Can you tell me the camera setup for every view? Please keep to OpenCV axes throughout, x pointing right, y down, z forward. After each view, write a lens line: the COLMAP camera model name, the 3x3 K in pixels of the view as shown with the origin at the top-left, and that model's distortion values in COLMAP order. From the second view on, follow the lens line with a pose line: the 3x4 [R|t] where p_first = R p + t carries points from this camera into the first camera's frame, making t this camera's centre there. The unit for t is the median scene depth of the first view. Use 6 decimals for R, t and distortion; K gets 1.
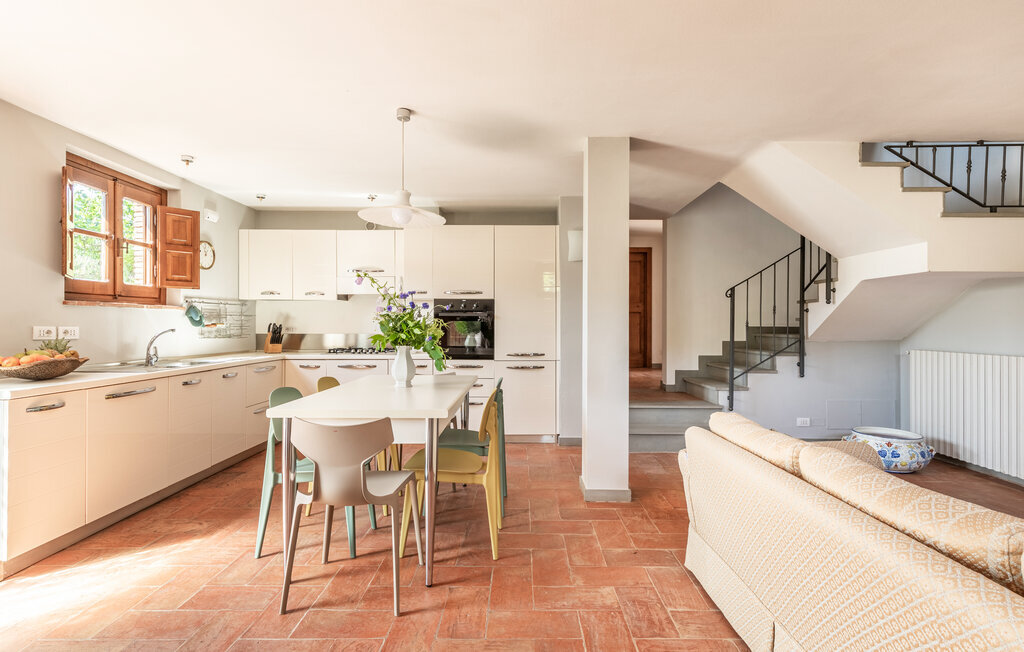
lens RADIAL K [[487.1, 0, 509.3], [0, 487.1, 322.9], [0, 0, 1]] dist [0.004173, 0.000761]
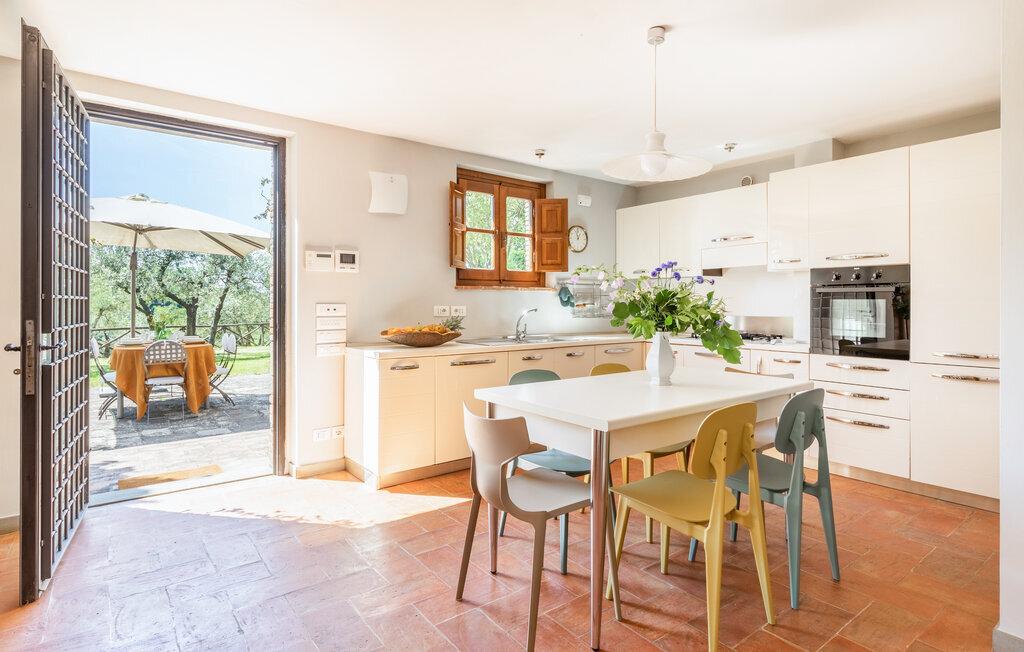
lens RADIAL K [[532.1, 0, 533.9], [0, 532.1, 303.5], [0, 0, 1]] dist [0.009592, -0.000581]
pose [[0.630005, -0.001770, -0.776589, 0.239513], [0.003266, 0.999995, 0.000370, 0.000209], [0.776585, -0.002769, 0.630007, 0.228478]]
